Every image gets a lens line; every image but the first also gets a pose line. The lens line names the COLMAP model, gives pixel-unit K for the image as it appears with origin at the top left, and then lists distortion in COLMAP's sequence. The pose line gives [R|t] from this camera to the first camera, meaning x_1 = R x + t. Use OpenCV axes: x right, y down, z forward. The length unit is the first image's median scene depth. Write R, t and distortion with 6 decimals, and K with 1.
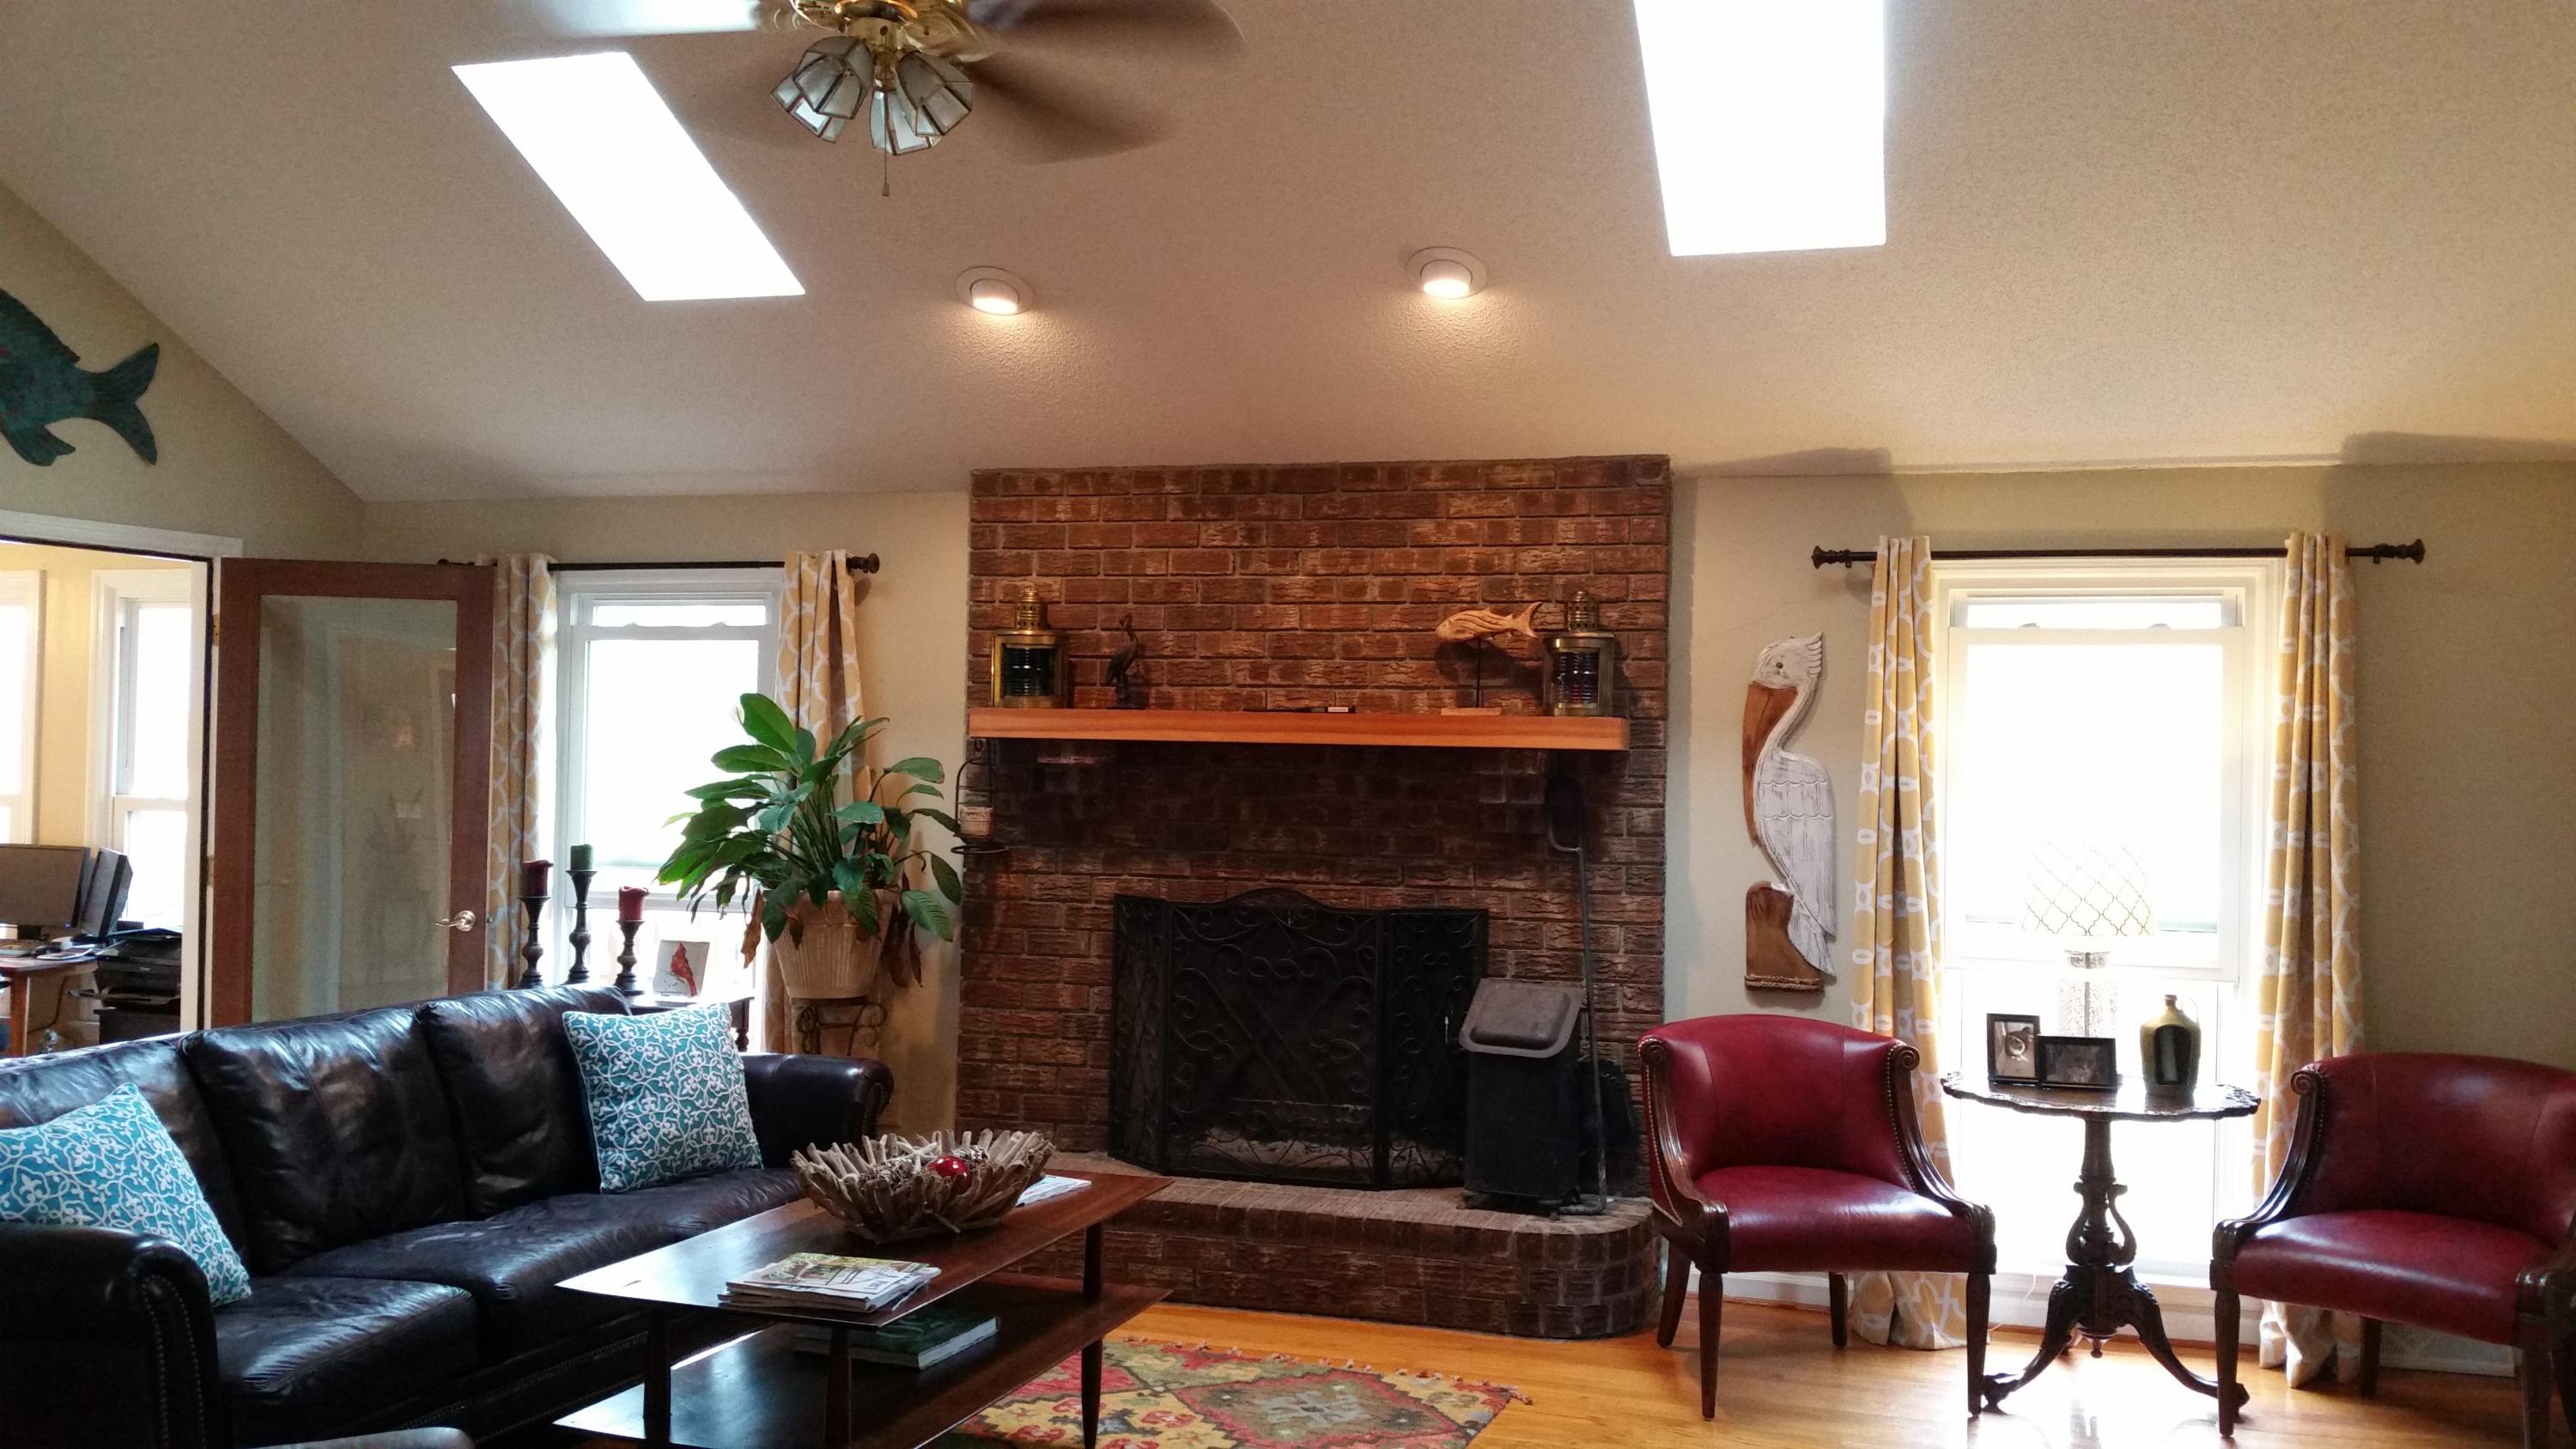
lens RADIAL K [[2137.8, 0, 1292.3], [0, 2137.8, 728.5], [0, 0, 1]] dist [0.119011, -0.223452]
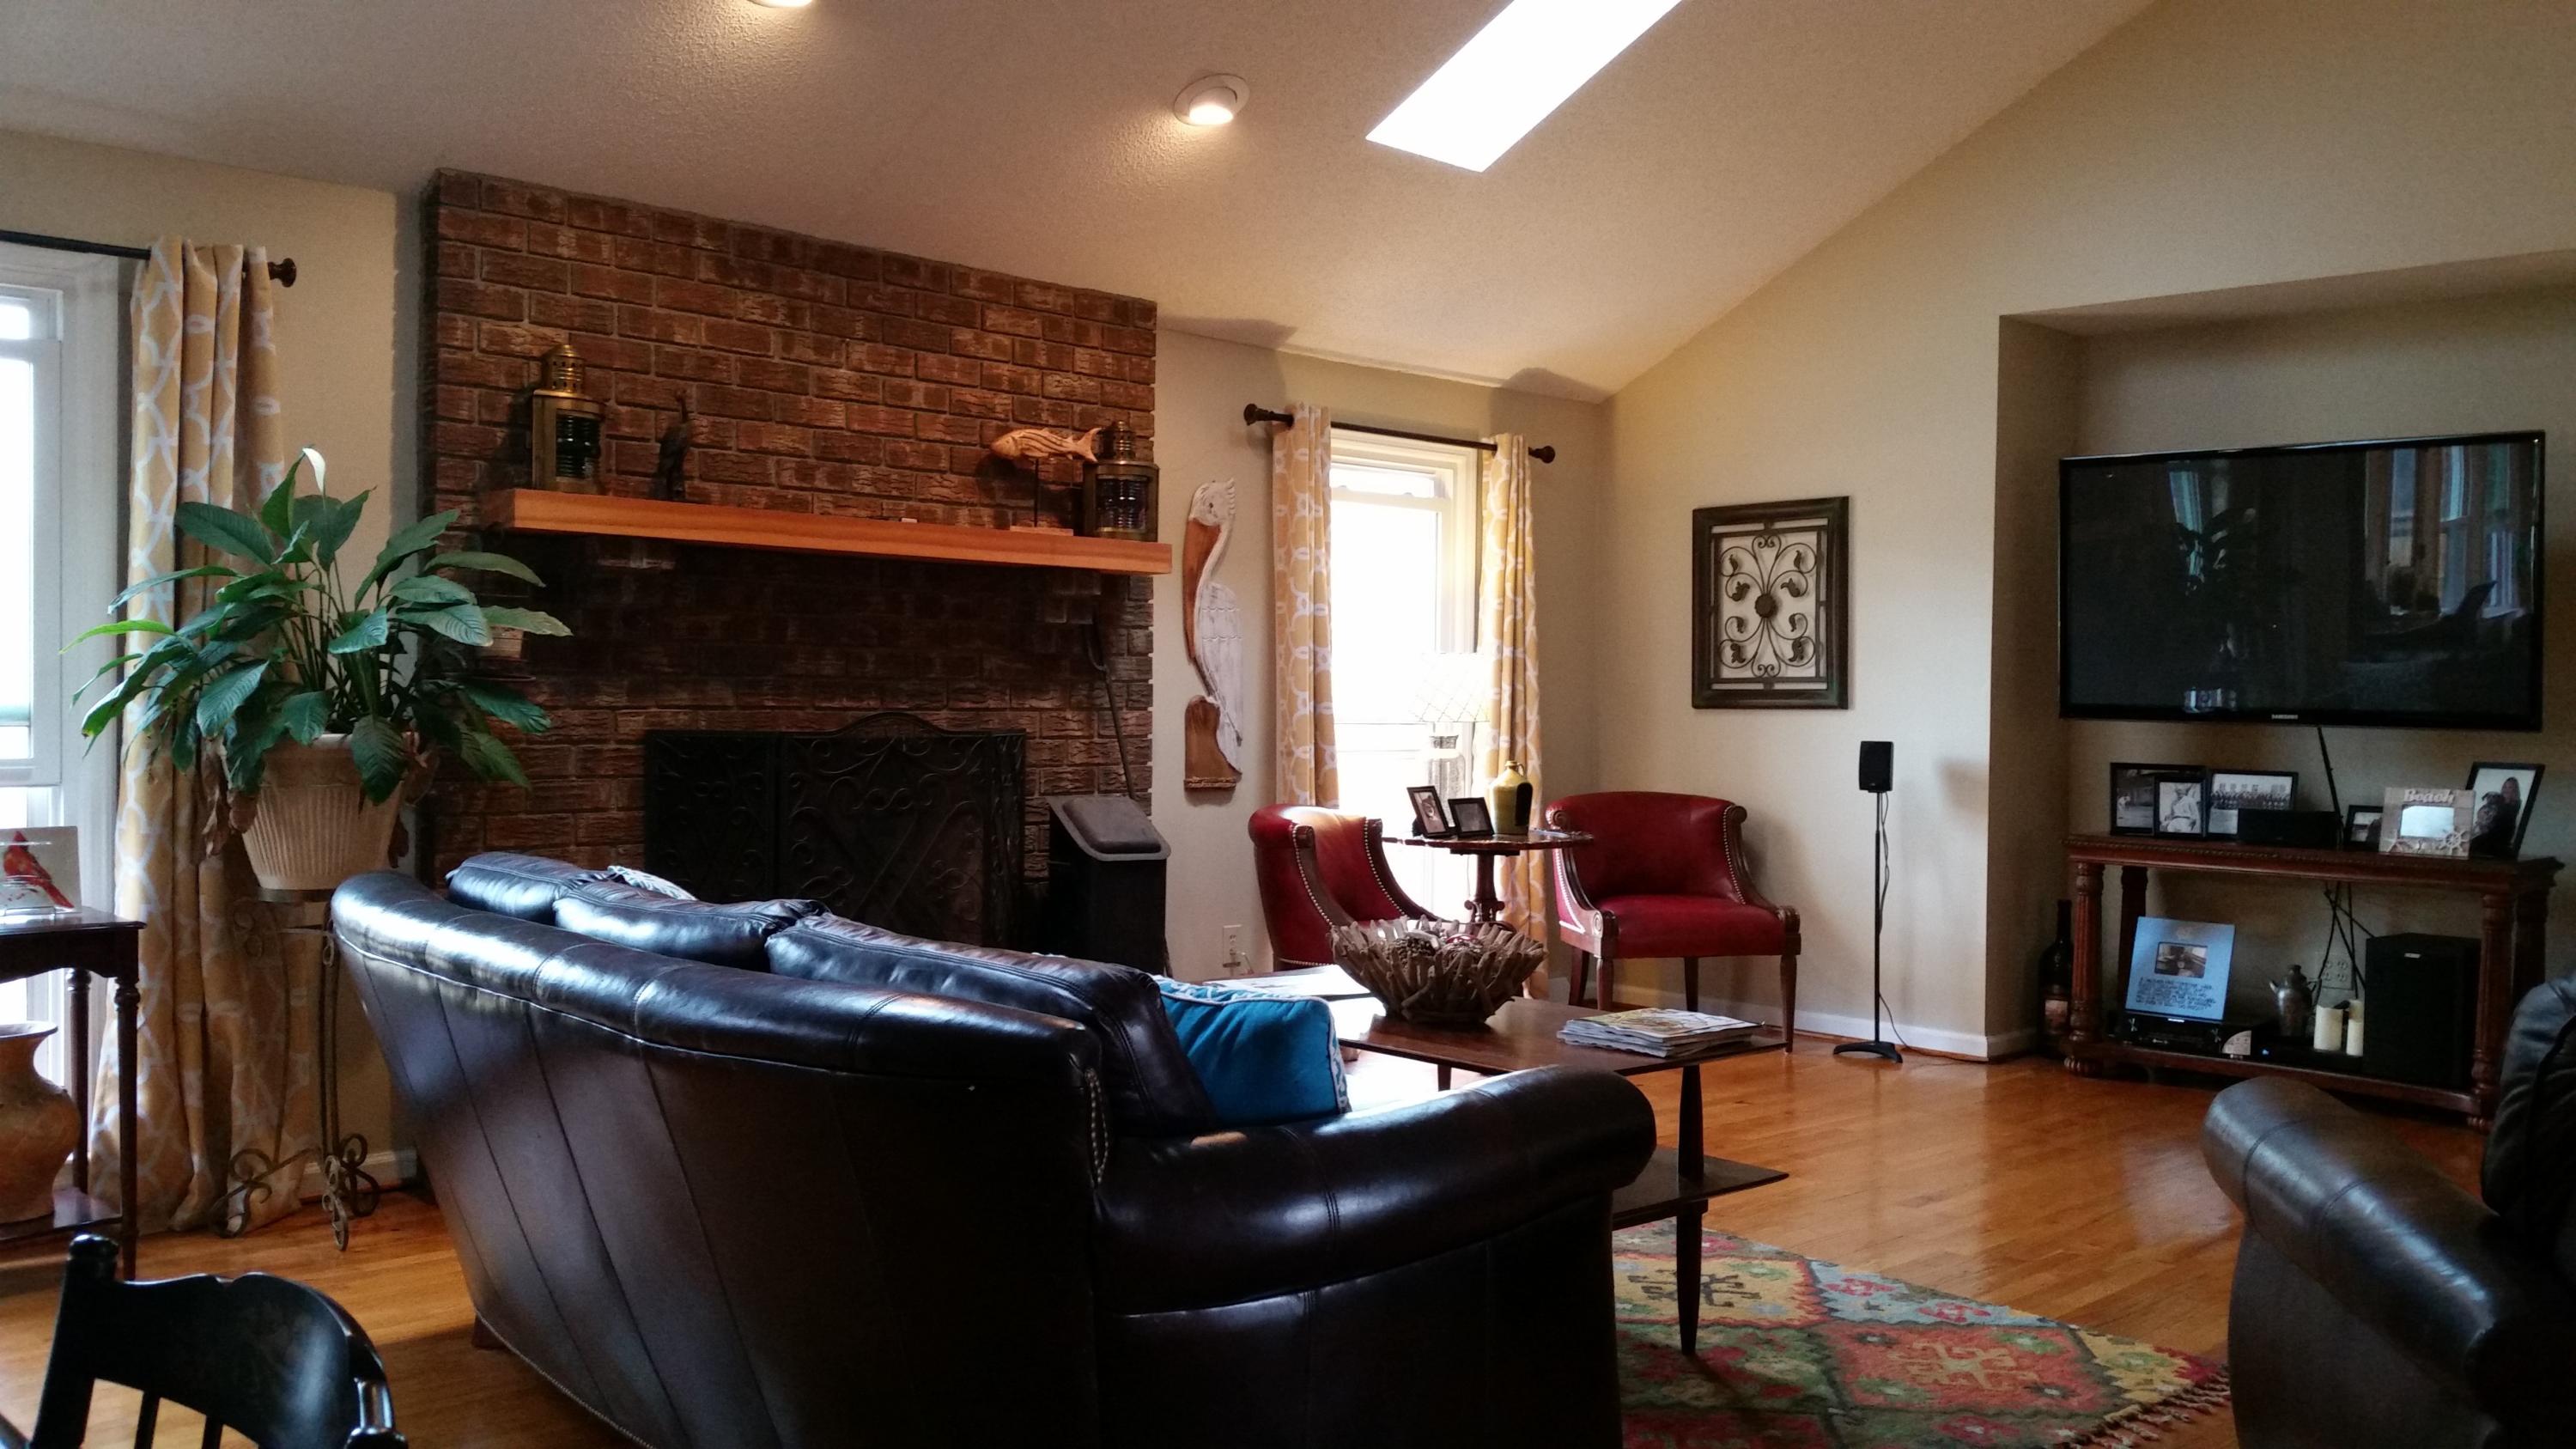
lens RADIAL K [[2137.8, 0, 1307.9], [0, 2137.8, 752.5], [0, 0, 1]] dist [0.119011, -0.223452]
pose [[0.457784, -0.035404, 0.888358, -0.729896], [-0.011524, 0.998887, 0.045747, 0.046788], [-0.888989, -0.031180, 0.456866, 0.412431]]
